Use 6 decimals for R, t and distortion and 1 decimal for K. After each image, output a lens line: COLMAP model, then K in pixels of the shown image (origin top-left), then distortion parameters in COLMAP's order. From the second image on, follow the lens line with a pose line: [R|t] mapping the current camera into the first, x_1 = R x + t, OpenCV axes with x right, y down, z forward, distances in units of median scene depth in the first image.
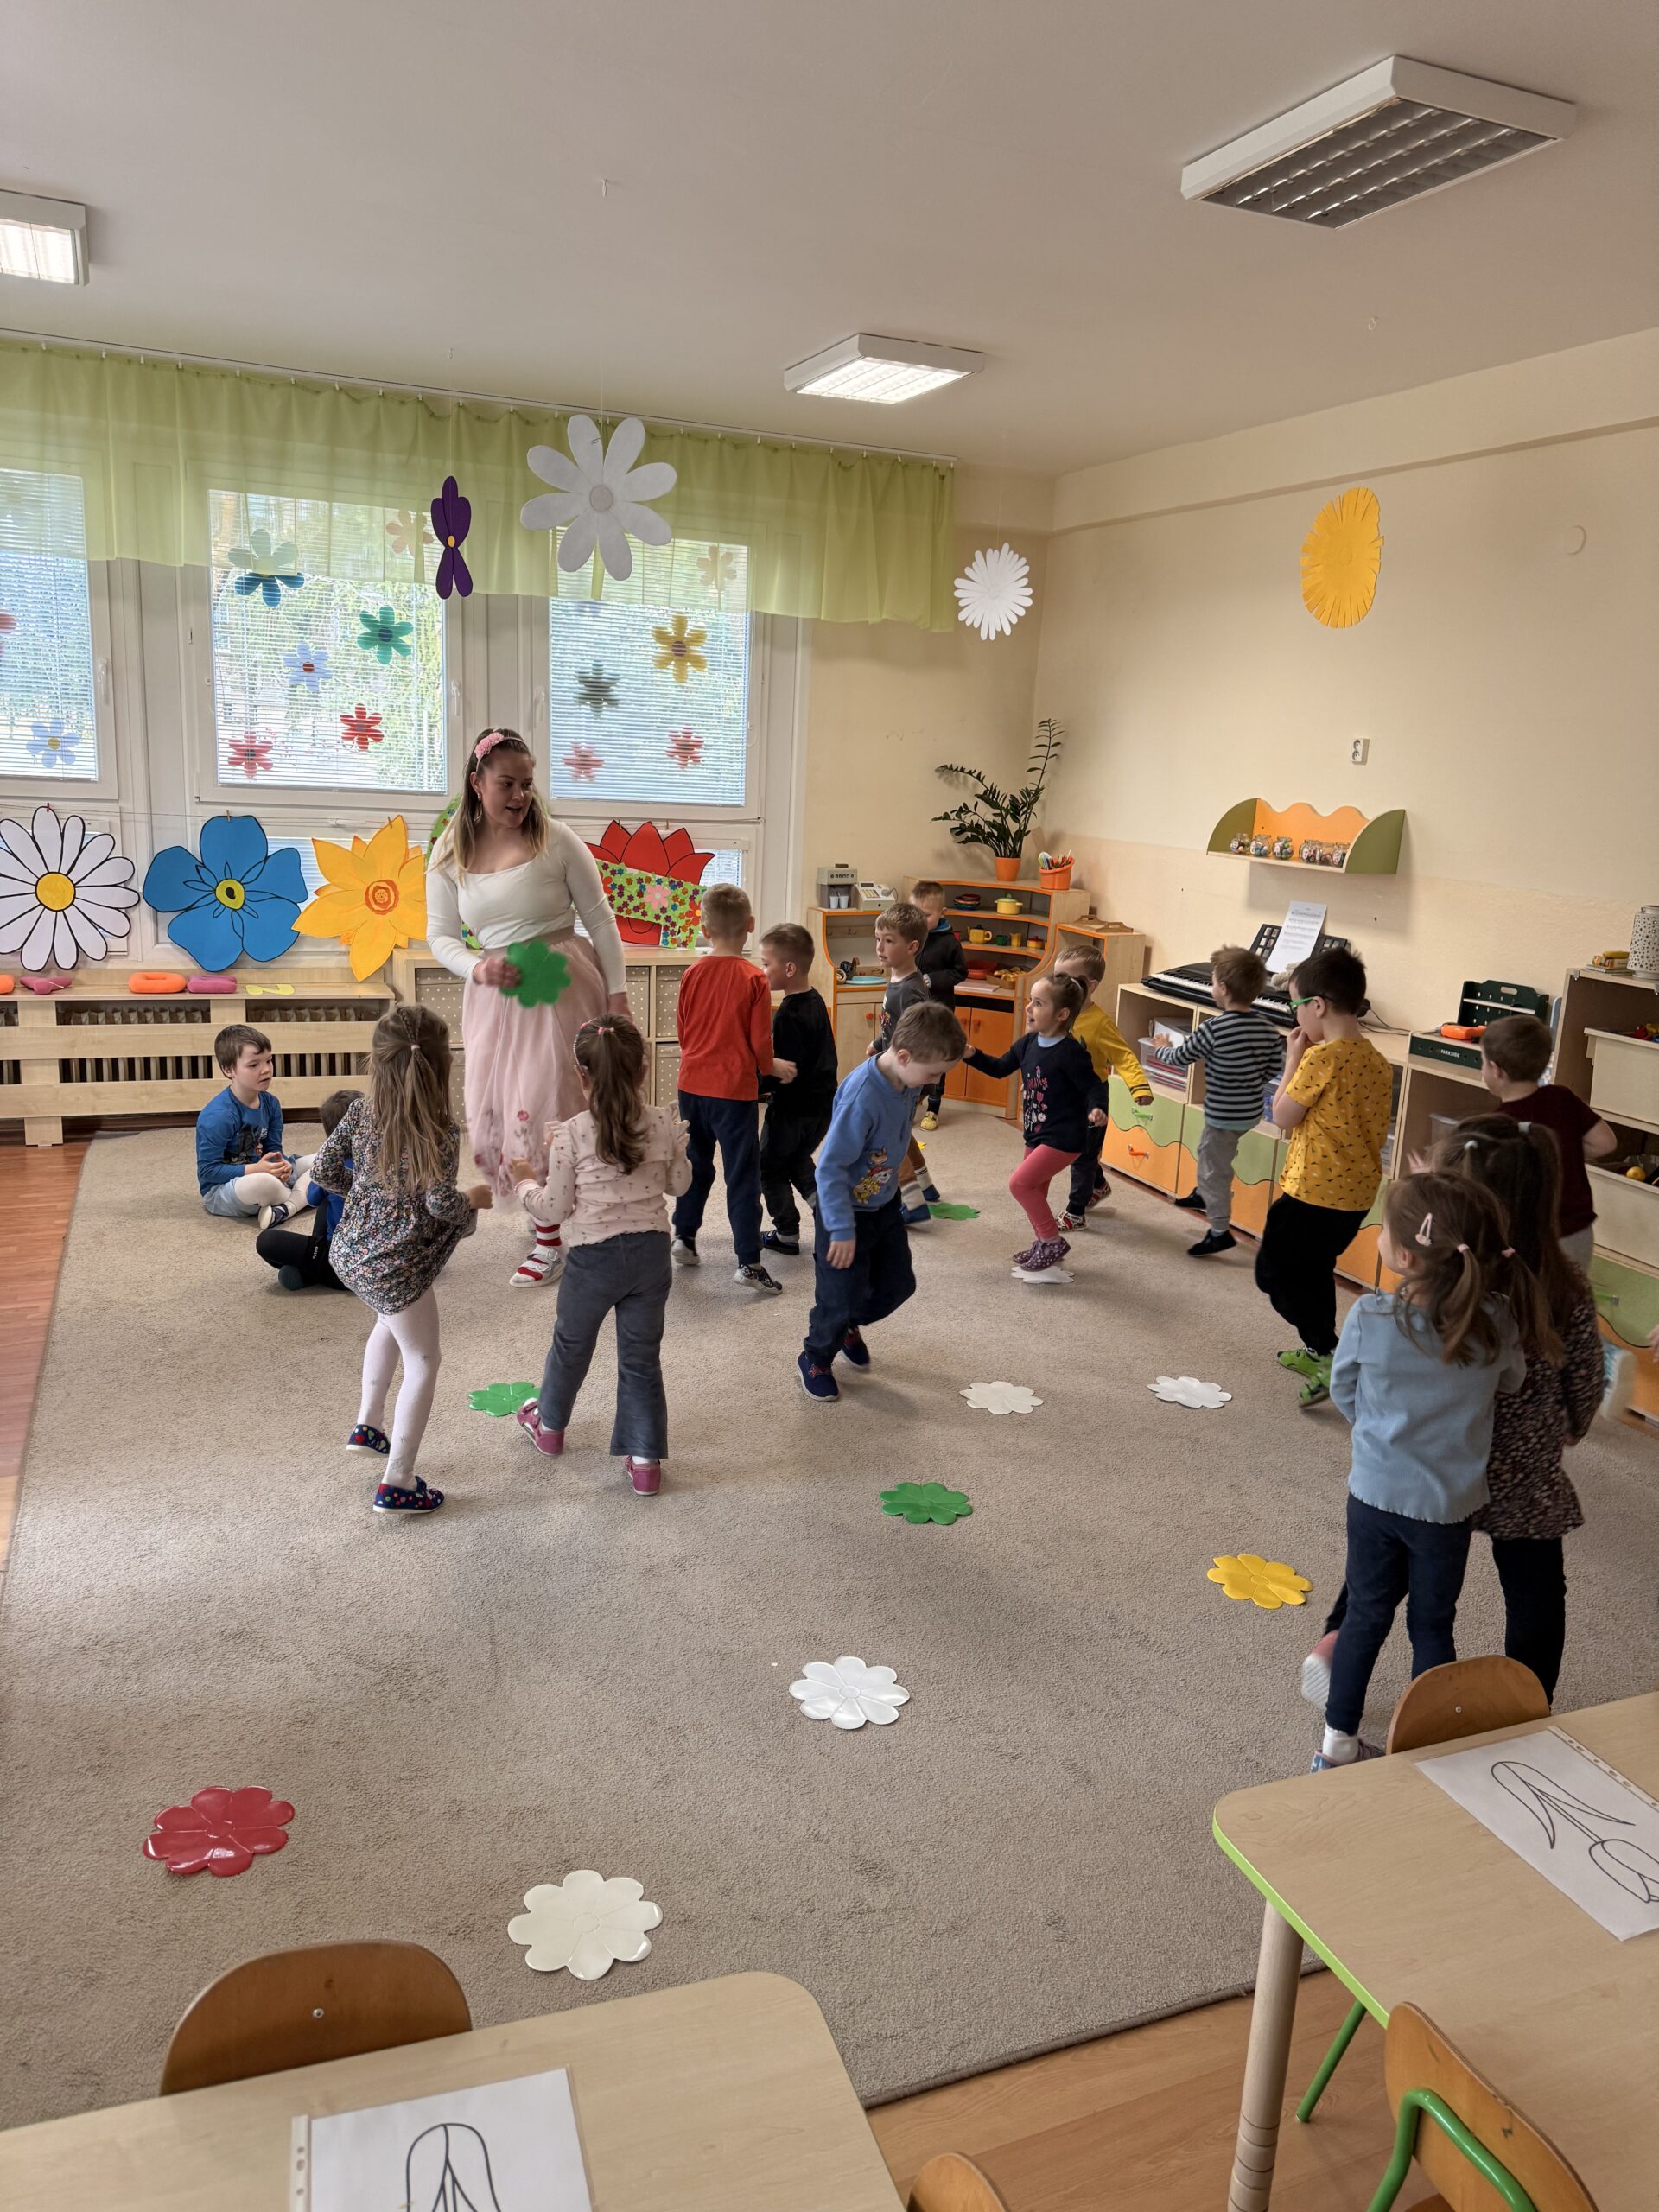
lens RADIAL K [[1569.2, 0, 824.7], [0, 1569.2, 1114.9], [0, 0, 1]] dist [0.123801, -0.186582]
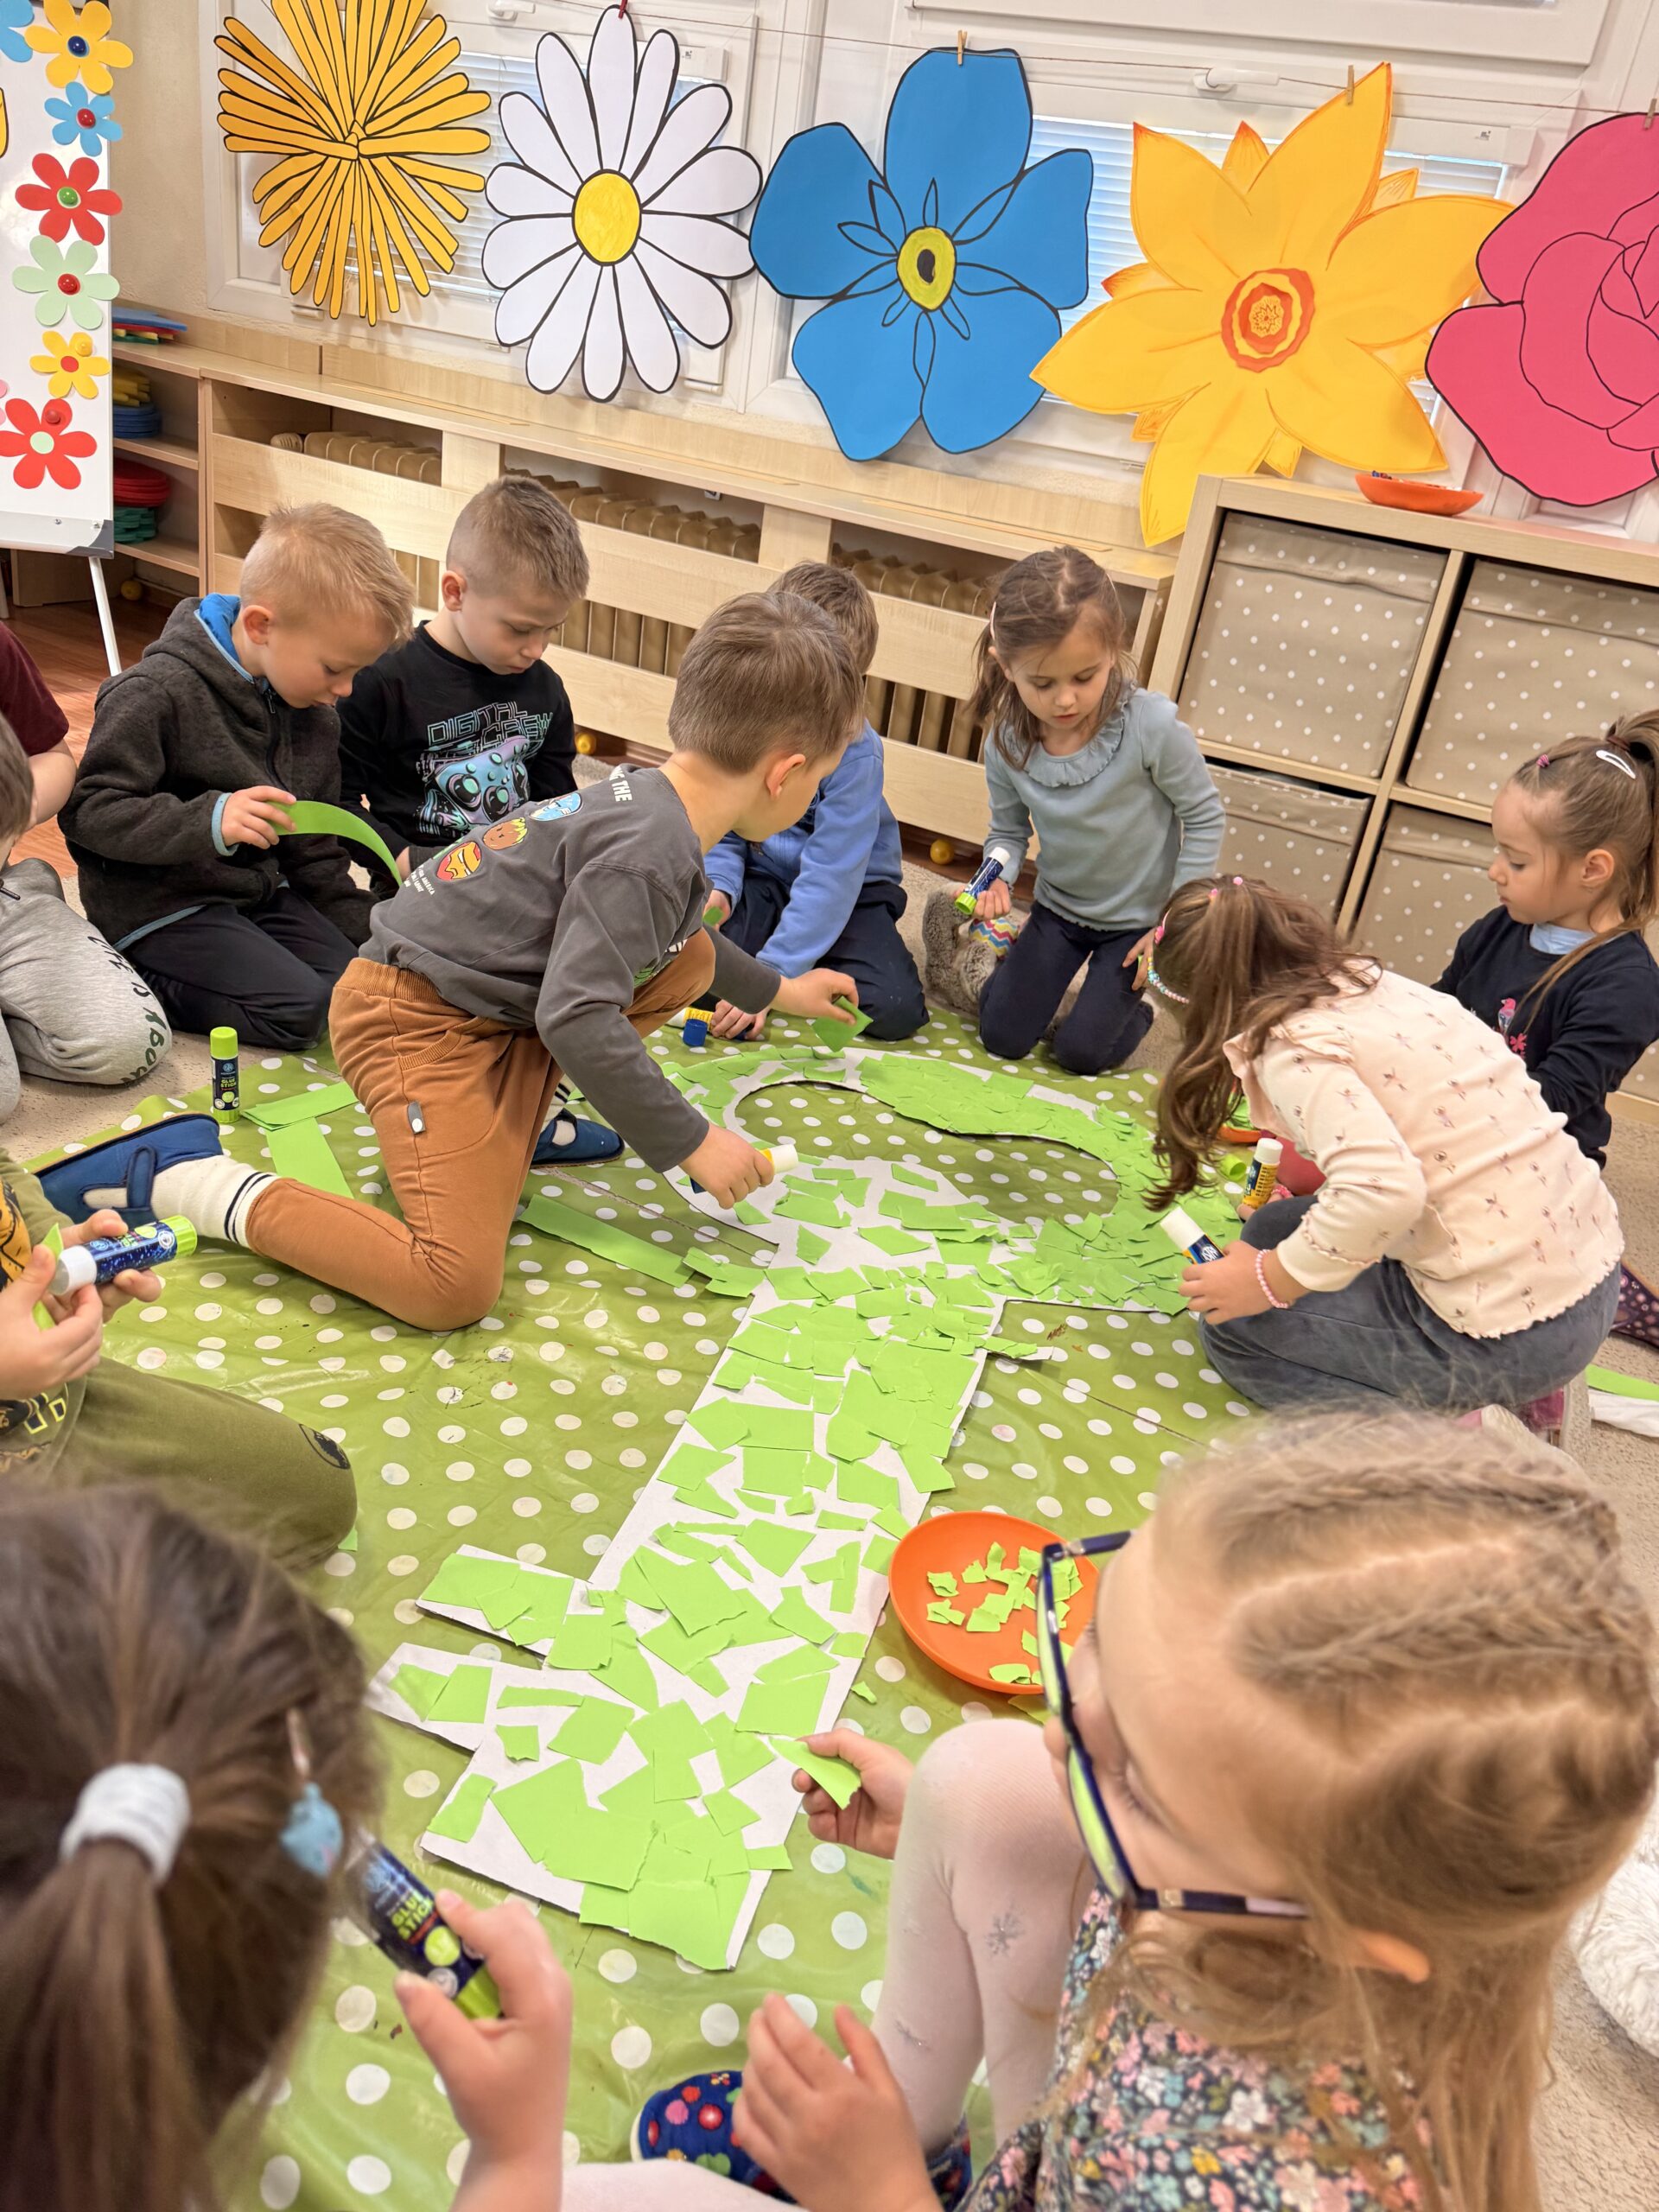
lens RADIAL K [[1610.8, 0, 832.0], [0, 1610.8, 1095.6], [0, 0, 1]] dist [0.008547, -0.006140]
pose [[0.651410, 0.374524, -0.659846, -0.035844], [-0.278705, 0.926993, 0.251013, -0.039048], [0.705683, 0.020389, 0.708234, 0.703936]]
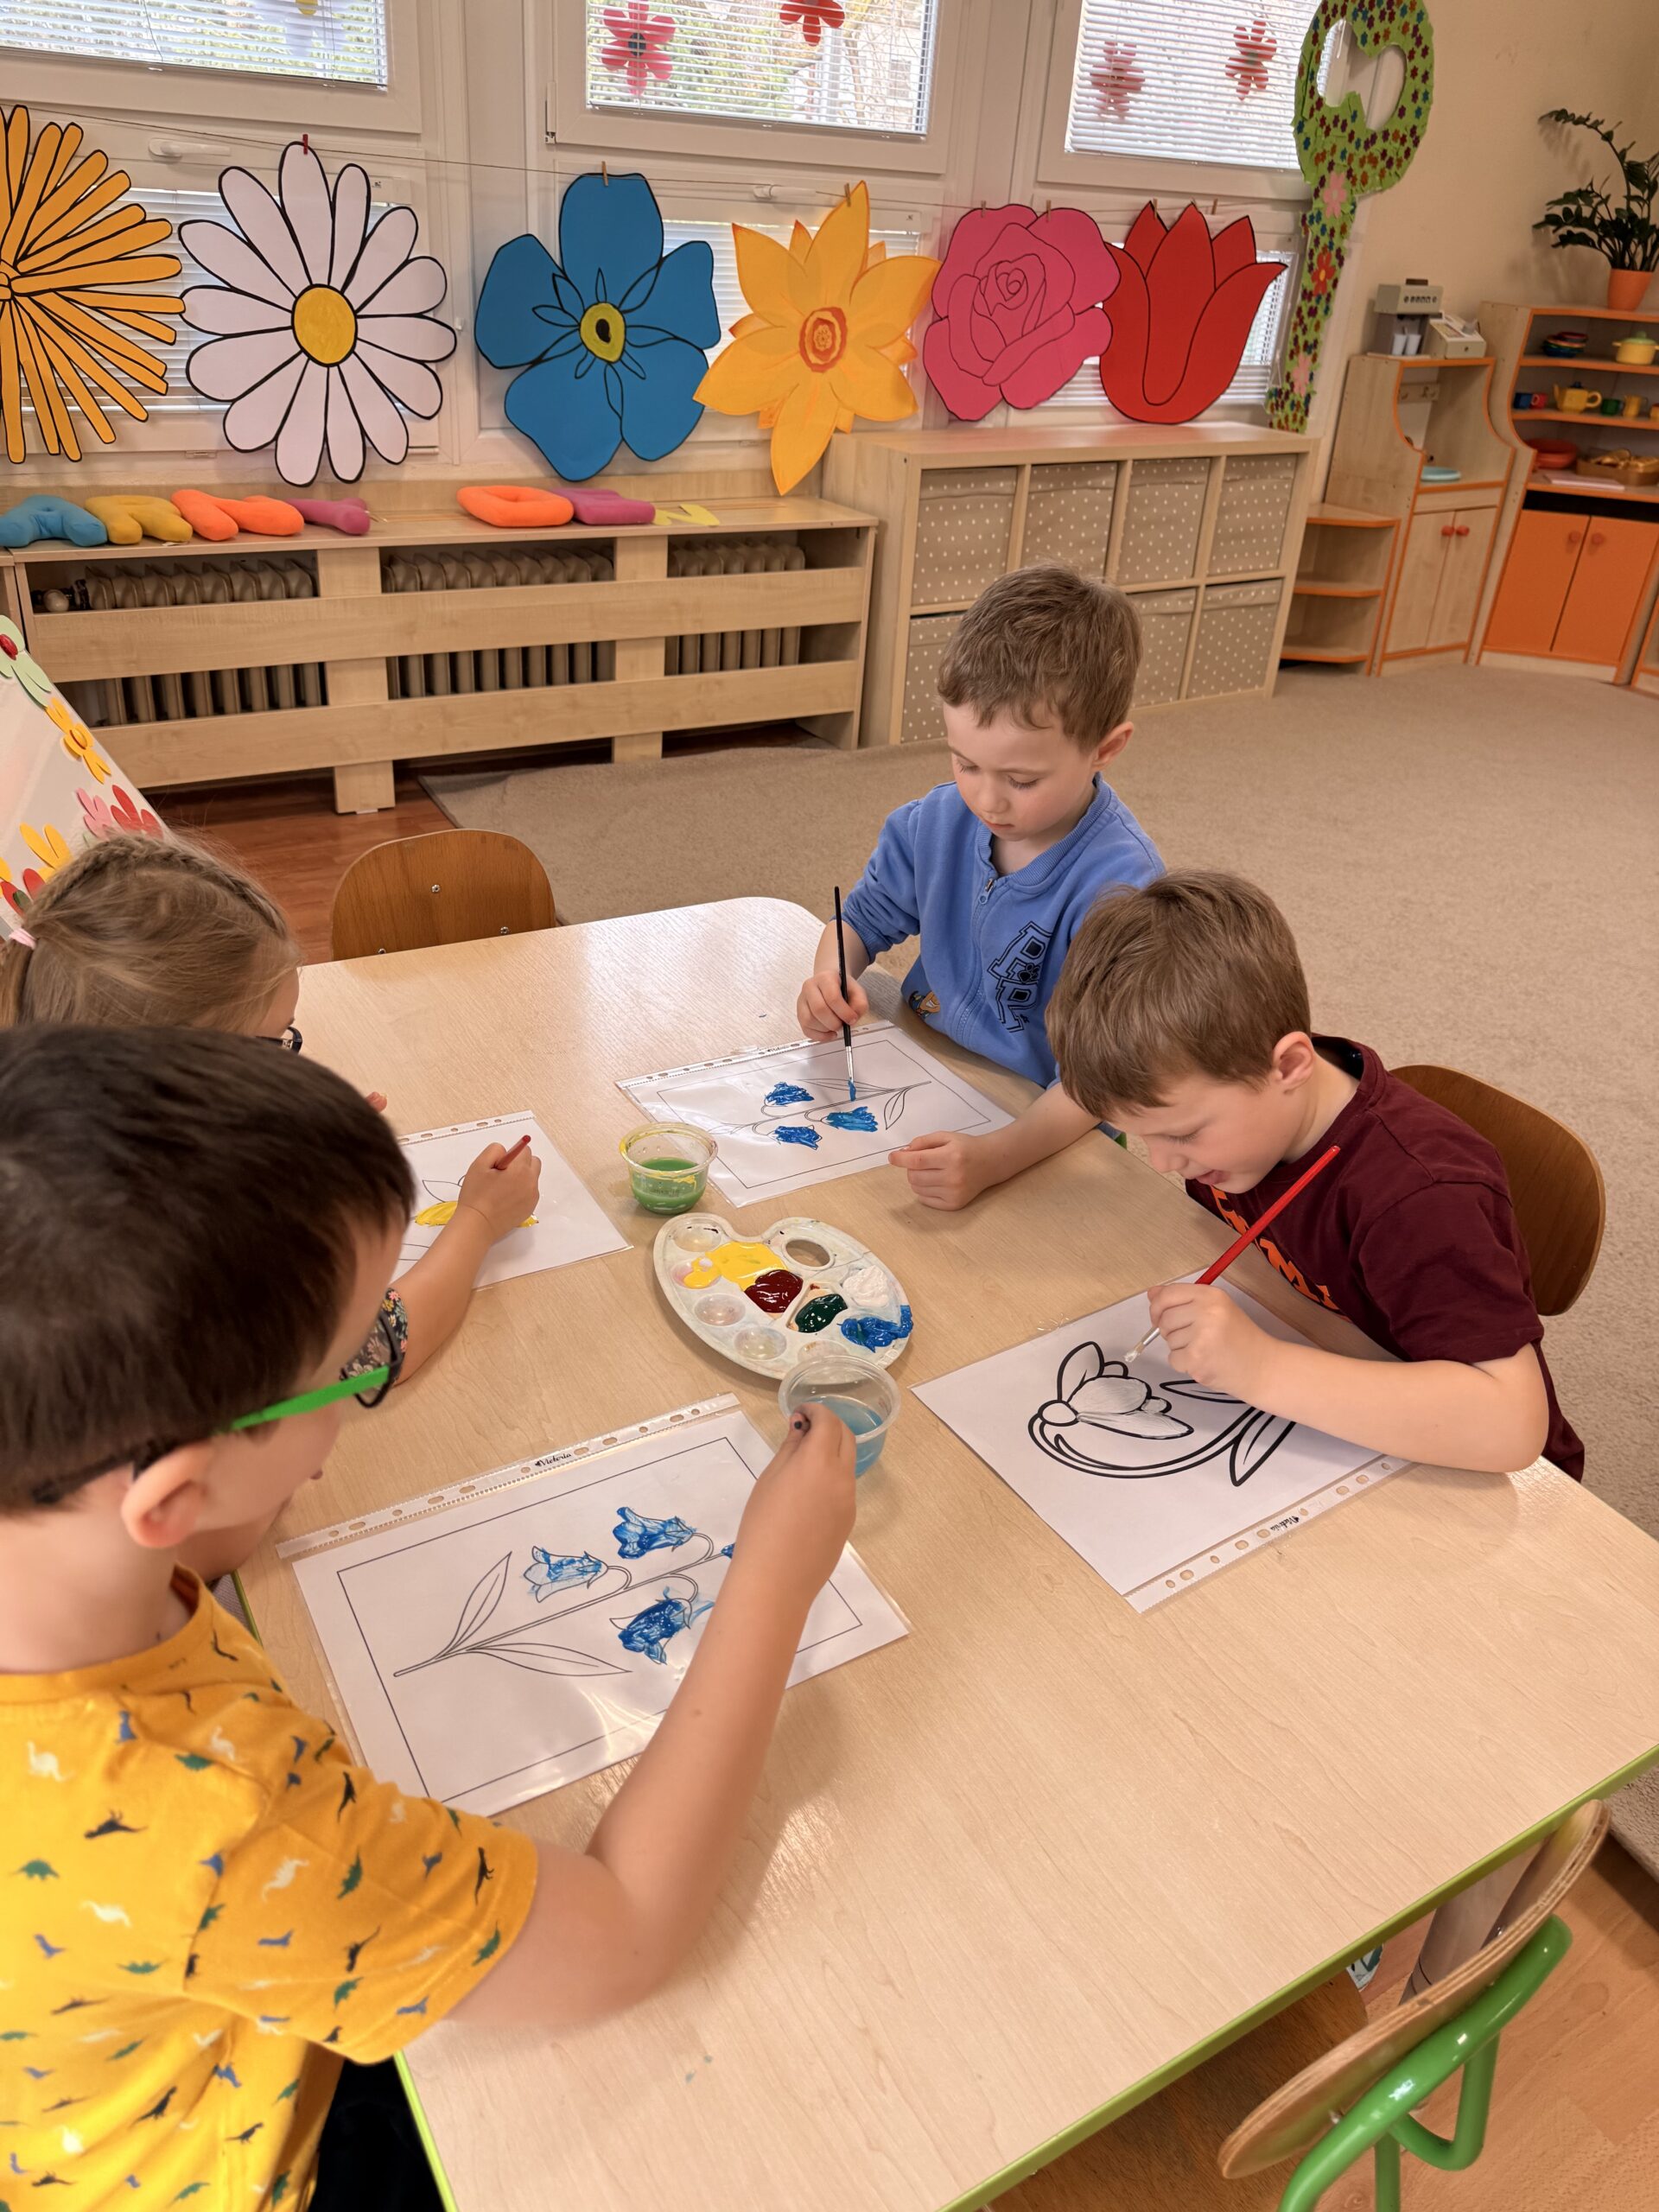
lens RADIAL K [[1565.3, 0, 815.0], [0, 1565.3, 1070.5], [0, 0, 1]] dist [0.062989, -0.072038]
pose [[0.987066, -0.068738, 0.144831, -0.403335], [0.025873, 0.959875, 0.279231, -0.043984], [-0.158213, -0.271873, 0.949239, 0.397074]]
